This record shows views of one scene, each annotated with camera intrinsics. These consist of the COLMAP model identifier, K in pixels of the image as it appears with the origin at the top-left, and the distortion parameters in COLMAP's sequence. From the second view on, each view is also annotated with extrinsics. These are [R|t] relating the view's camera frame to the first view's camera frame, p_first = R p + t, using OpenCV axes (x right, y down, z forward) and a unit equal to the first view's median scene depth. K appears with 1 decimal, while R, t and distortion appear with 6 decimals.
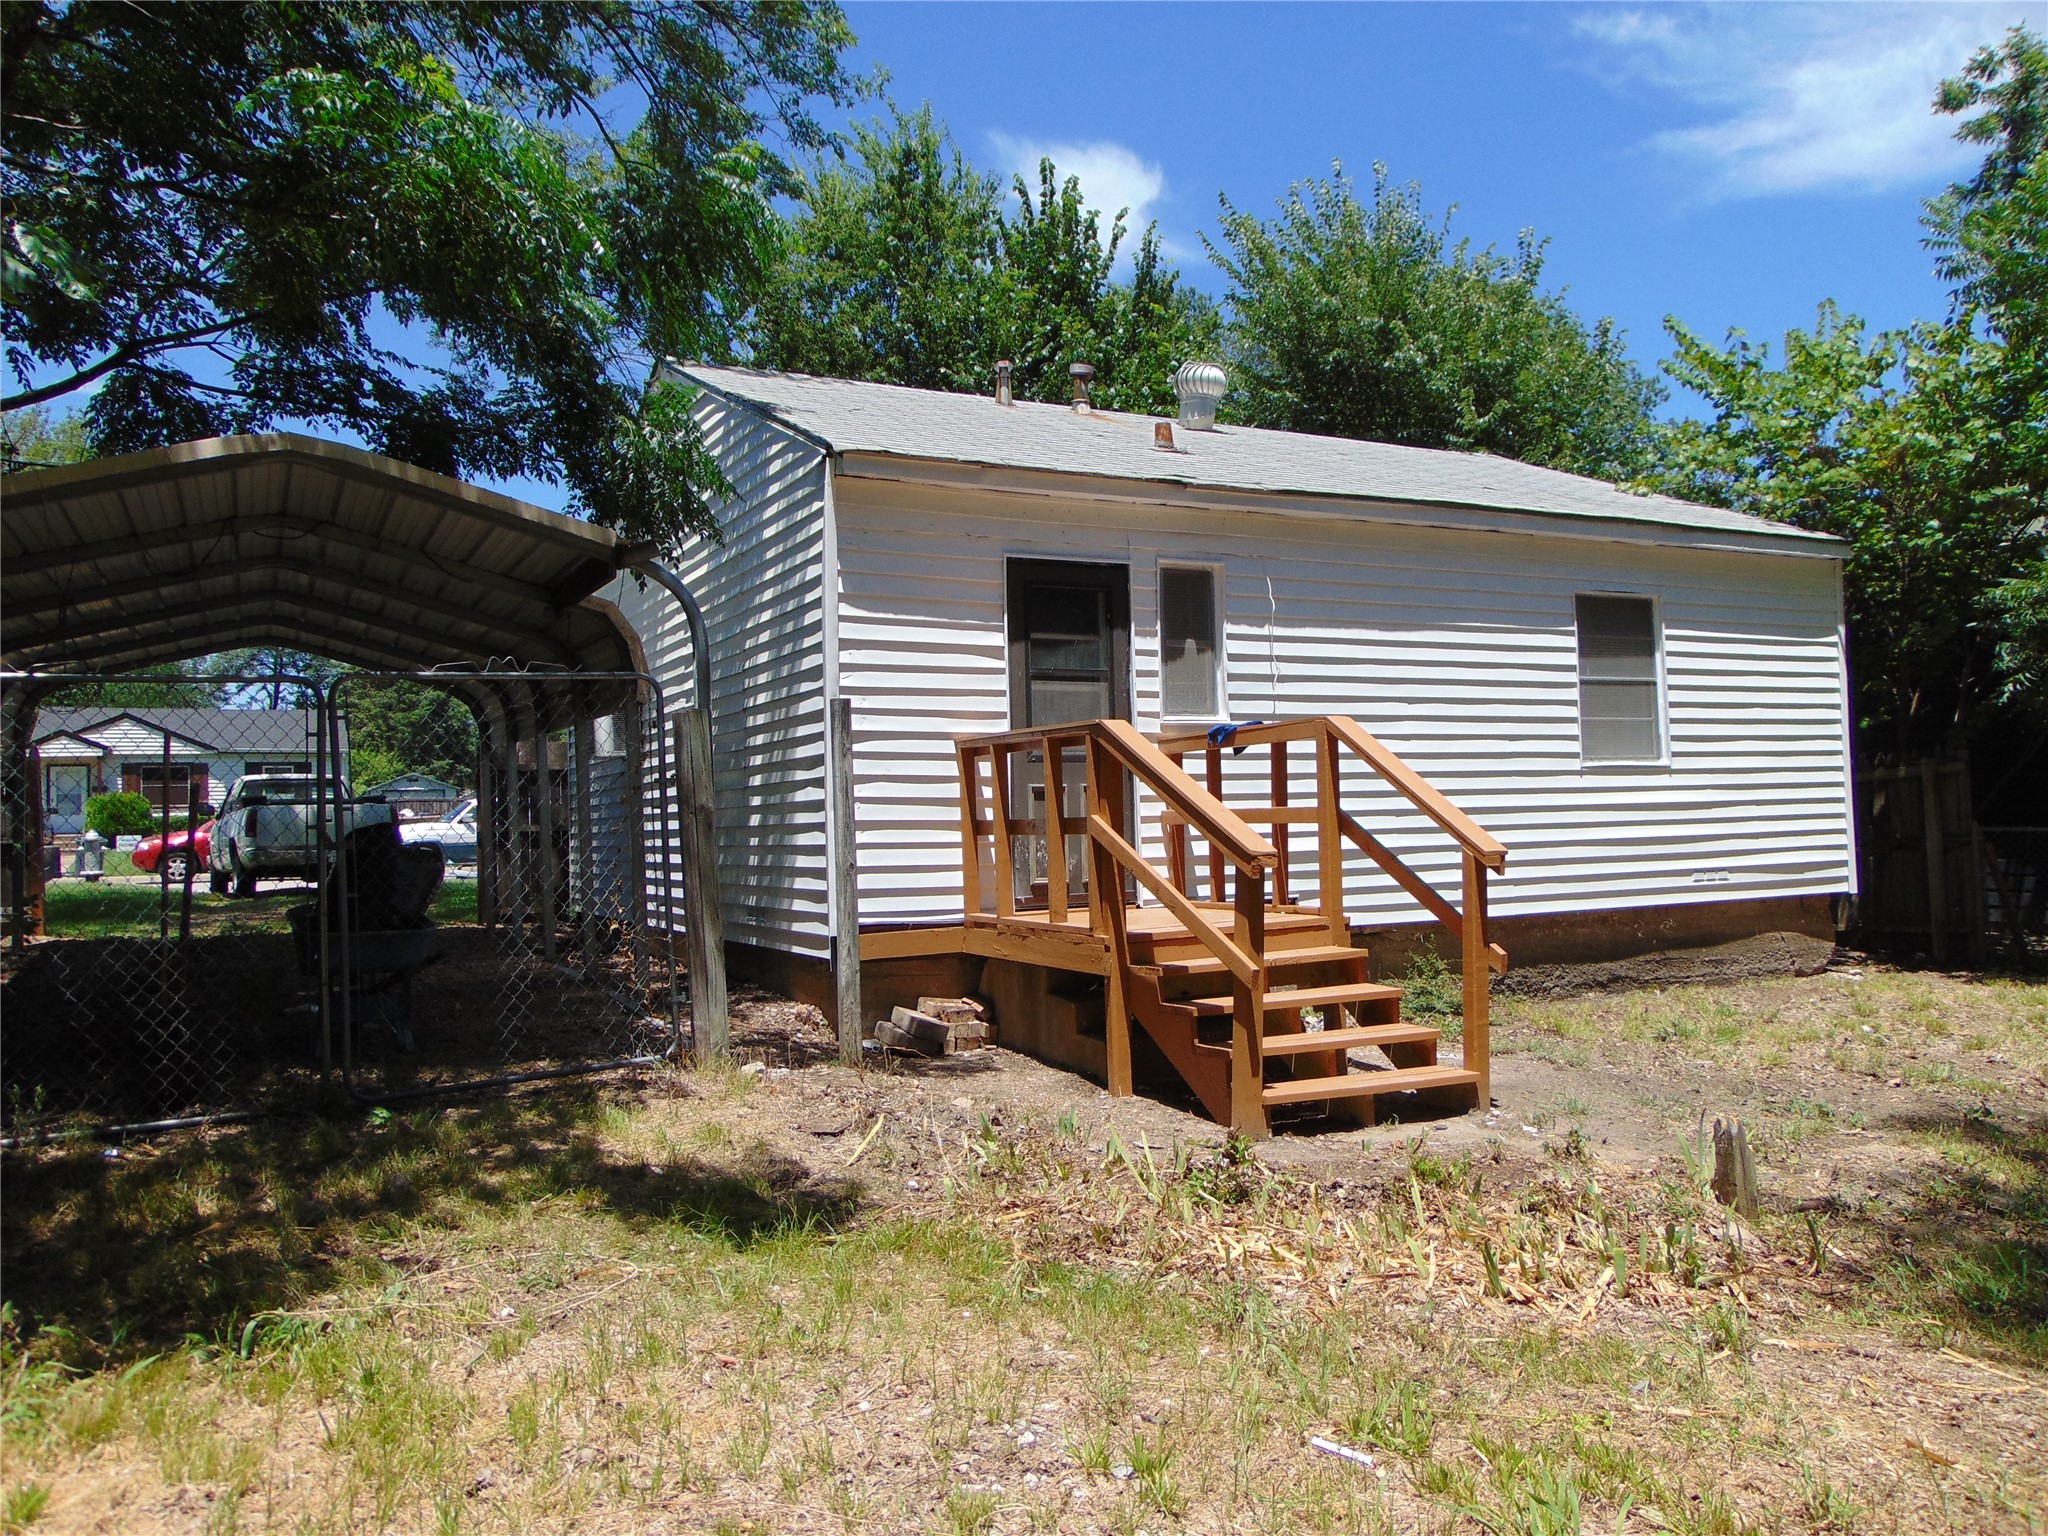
lens RADIAL K [[1521.9, 0, 1022.0], [0, 1521.9, 776.6], [0, 0, 1]] dist [-0.017488, 0.039634]
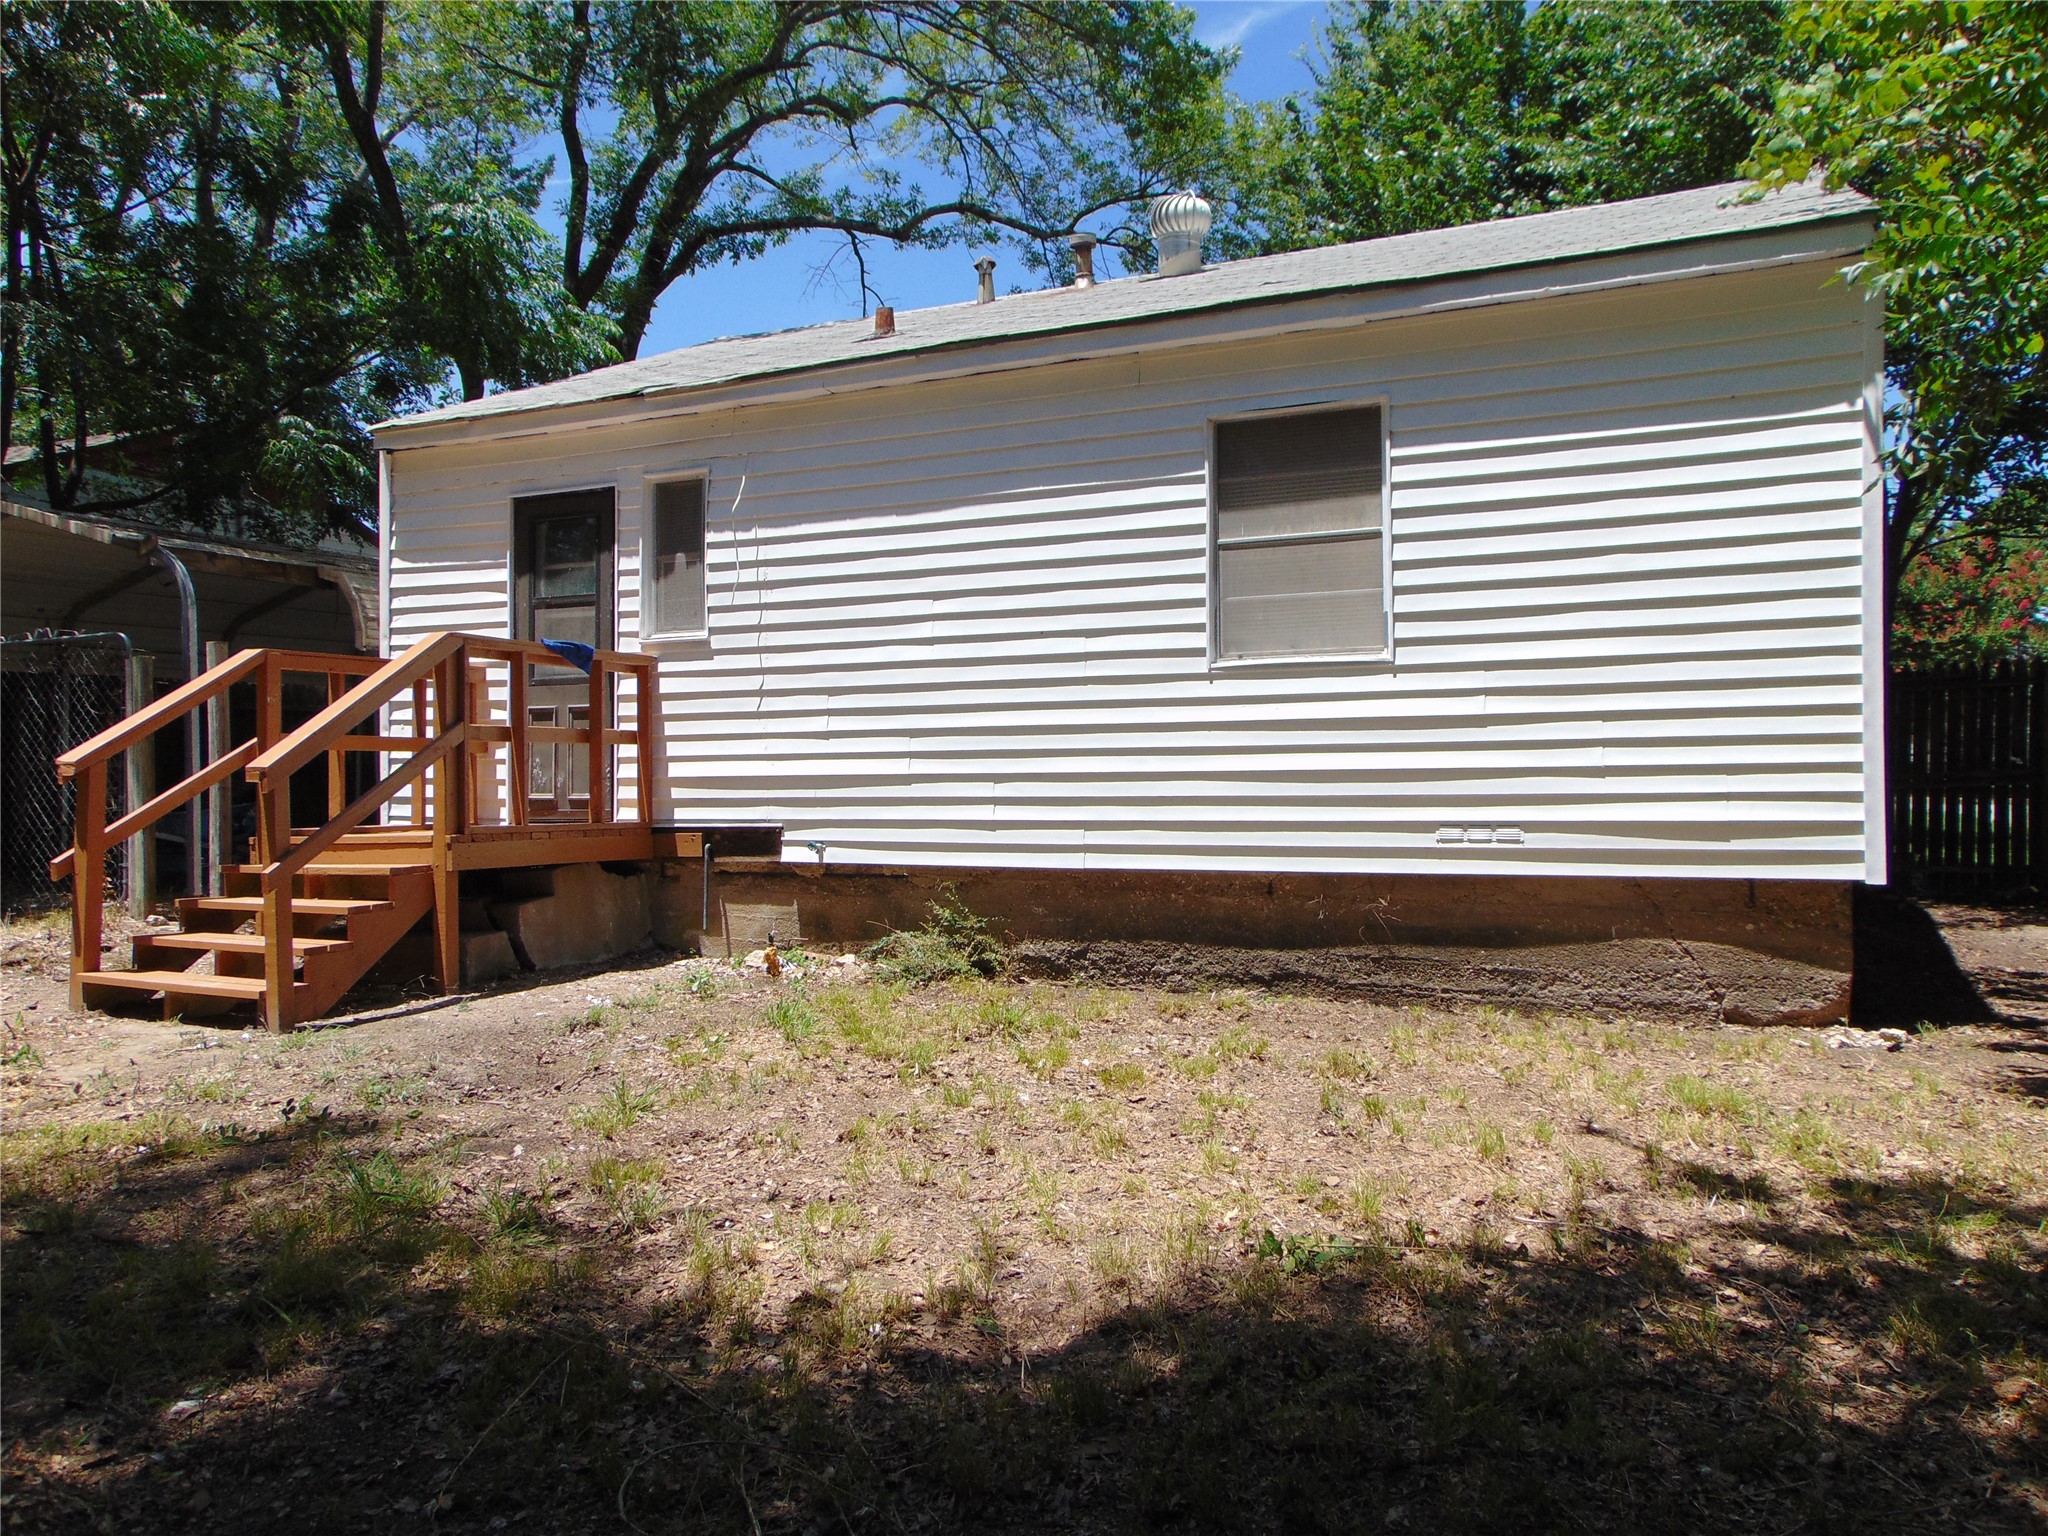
lens RADIAL K [[1521.9, 0, 1023.2], [0, 1521.9, 765.6], [0, 0, 1]] dist [-0.017488, 0.039634]
pose [[0.623217, 0.013500, -0.781932, 0.867896], [0.016739, 0.999392, 0.030596, 0.015870], [0.781870, -0.032157, 0.622612, 0.491887]]
